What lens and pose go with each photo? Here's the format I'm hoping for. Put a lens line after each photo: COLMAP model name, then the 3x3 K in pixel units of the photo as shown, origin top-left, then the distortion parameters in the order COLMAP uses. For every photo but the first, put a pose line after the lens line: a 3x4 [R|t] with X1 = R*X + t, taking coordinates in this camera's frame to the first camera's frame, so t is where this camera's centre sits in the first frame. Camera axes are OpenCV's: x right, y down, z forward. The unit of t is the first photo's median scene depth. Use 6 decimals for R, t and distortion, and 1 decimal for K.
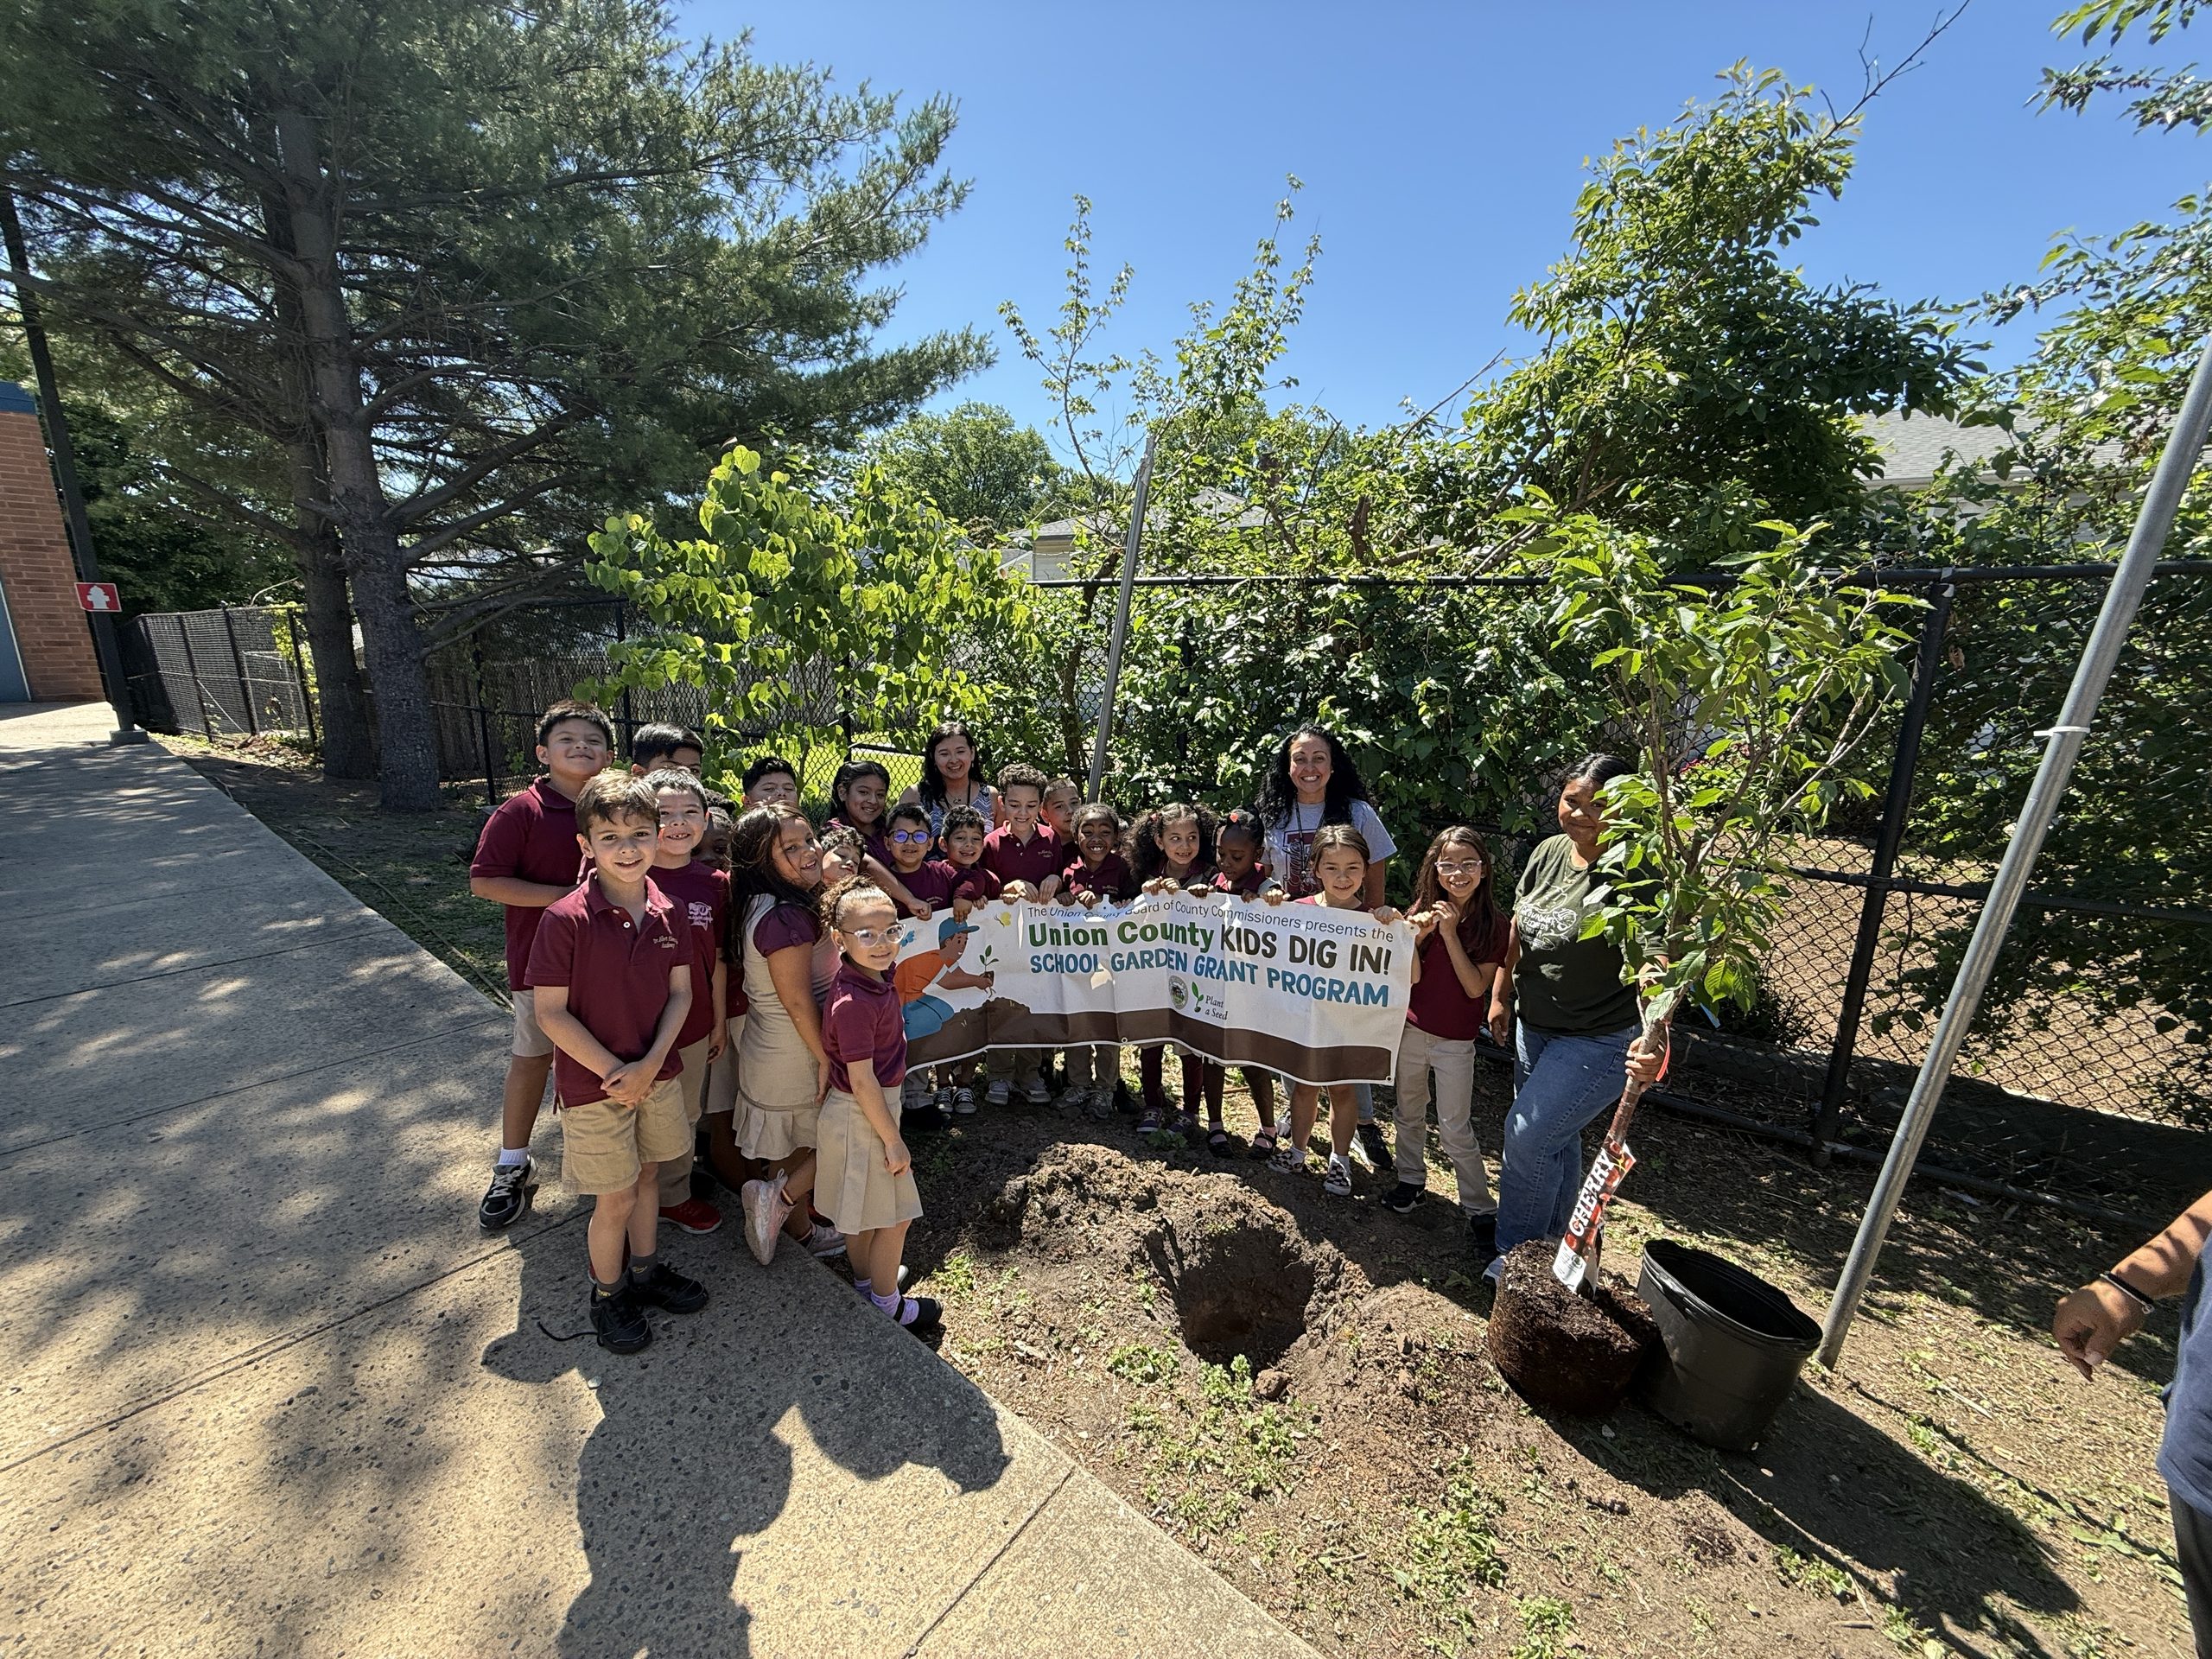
lens RADIAL K [[900.5, 0, 1106.0], [0, 900.5, 829.5], [0, 0, 1]] dist [0.009319, 0.000120]
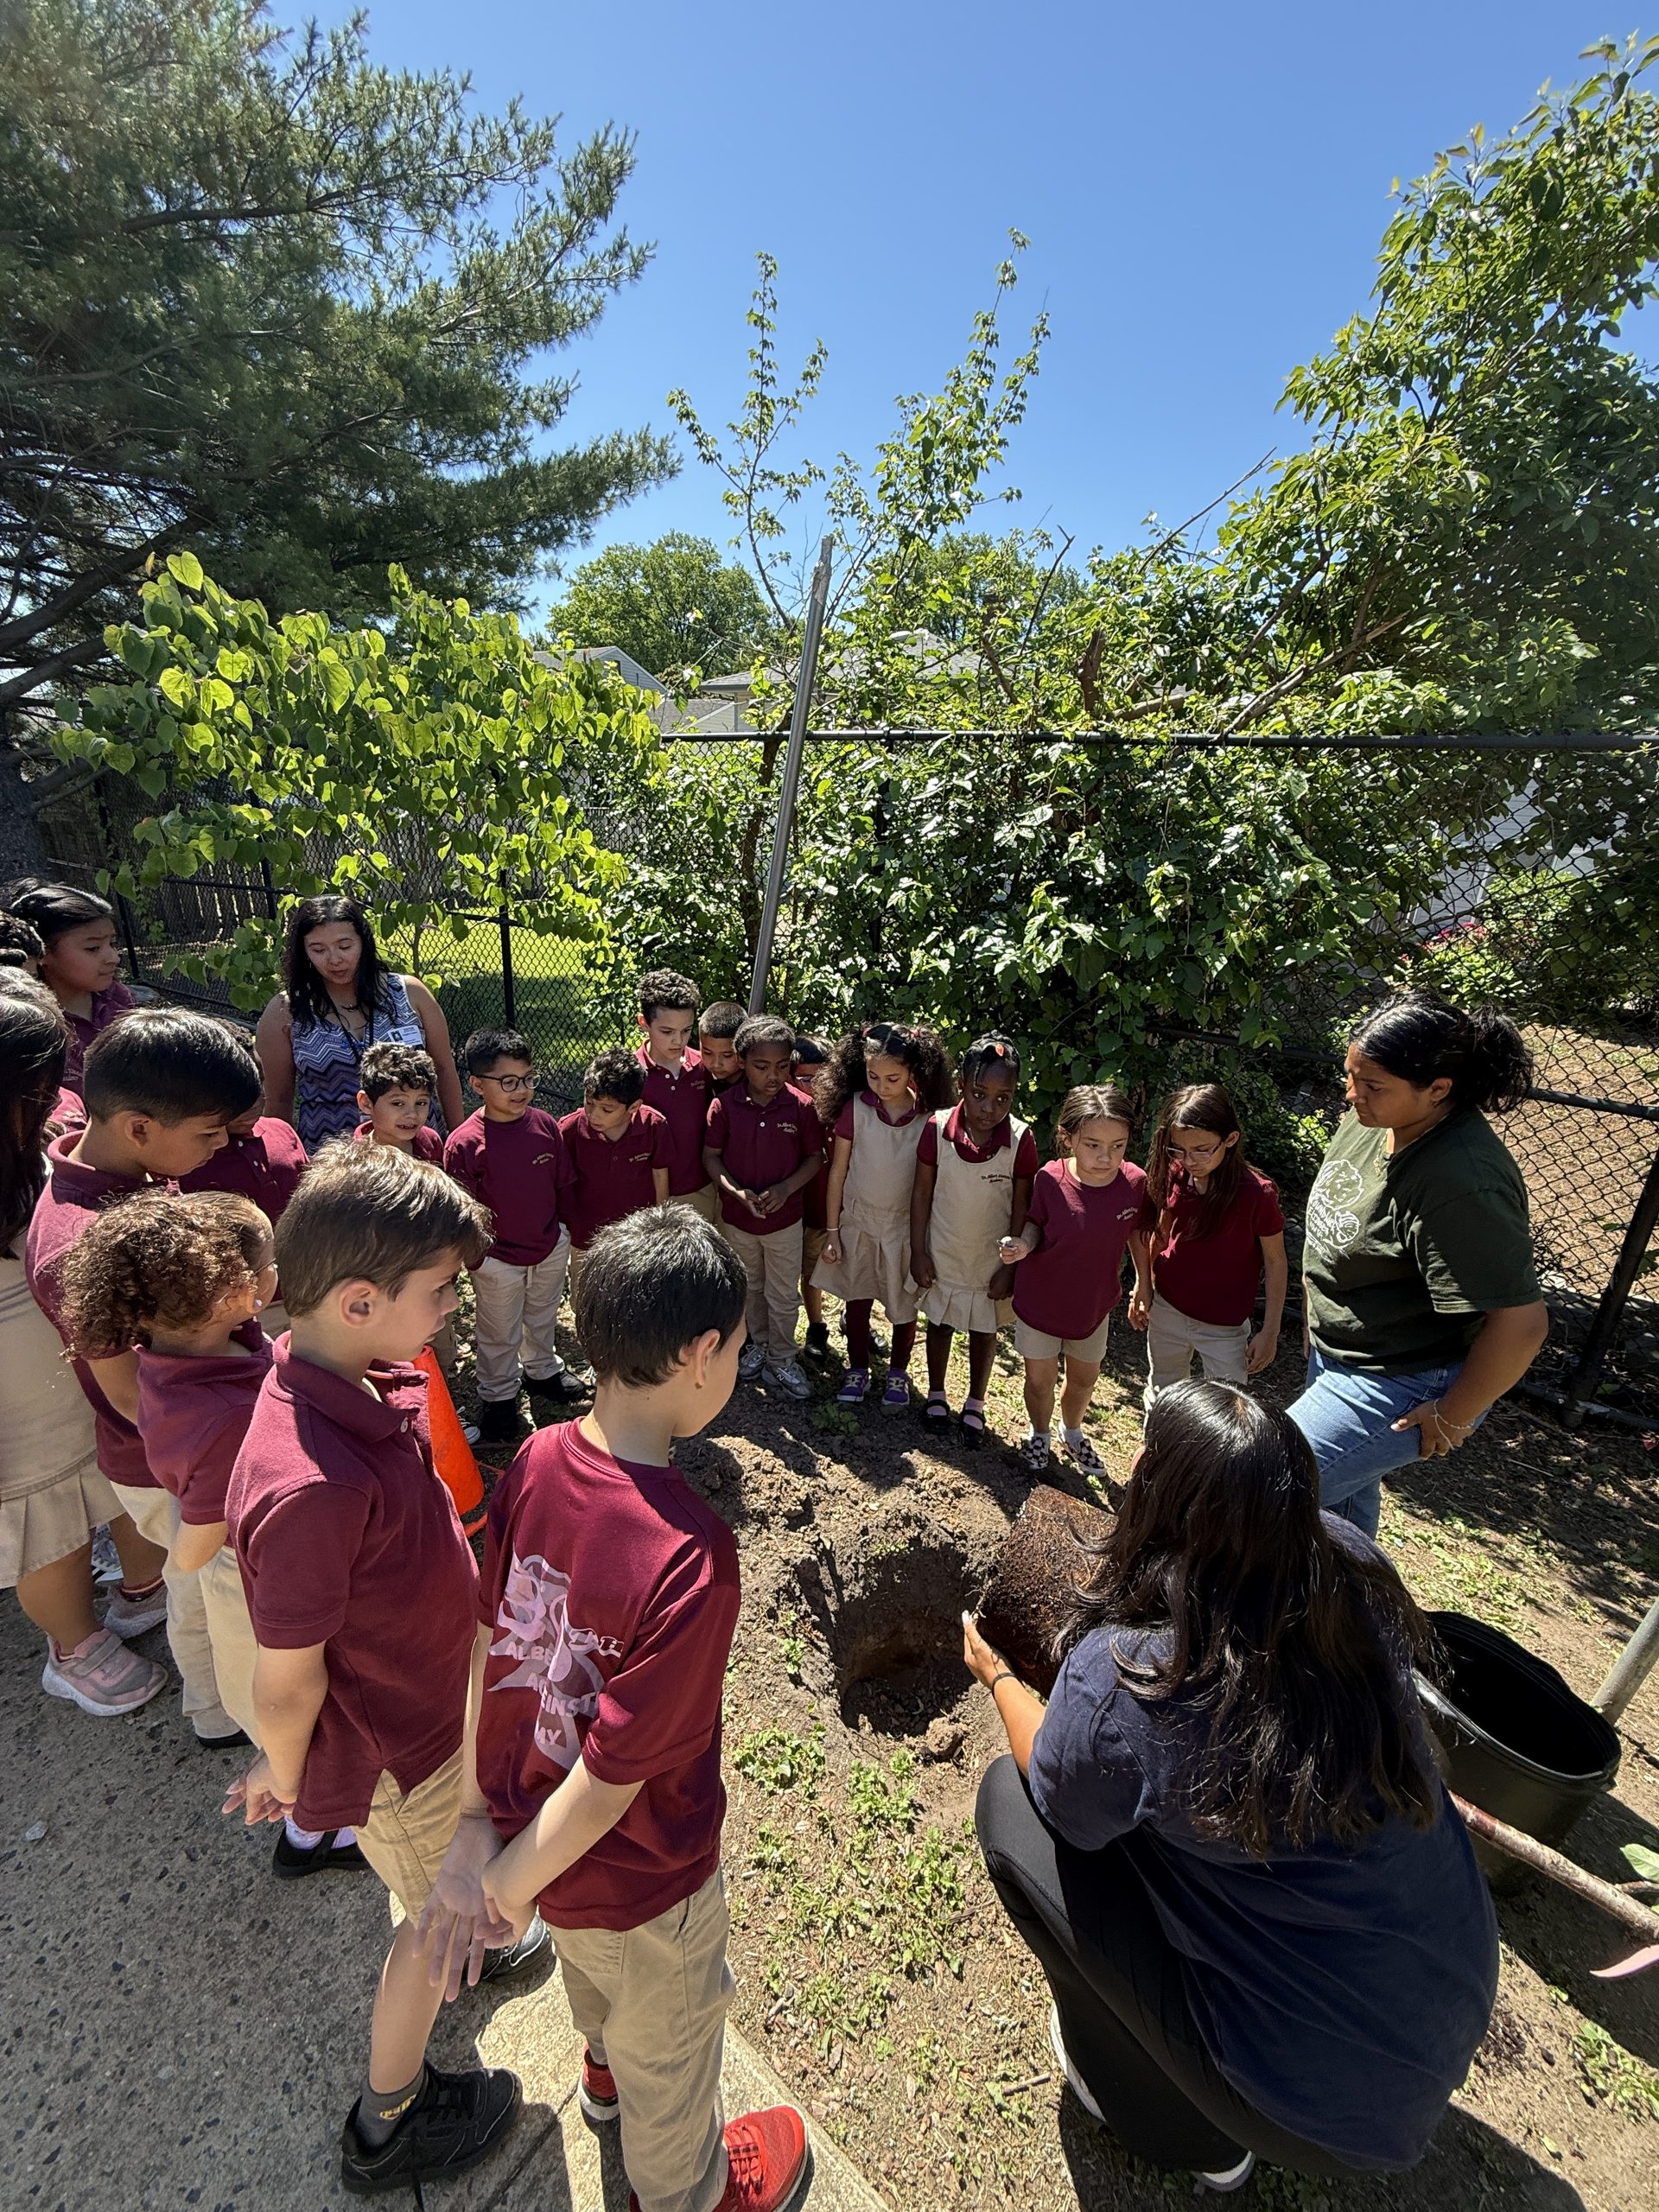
lens RADIAL K [[900.5, 0, 829.5], [0, 900.5, 1106.0], [0, 0, 1]] dist [0.009319, 0.000120]
pose [[0.999840, 0.008937, 0.015526, 0.031245], [-0.010730, 0.992774, 0.119519, -0.033924], [-0.014346, -0.119666, 0.992711, 0.127894]]
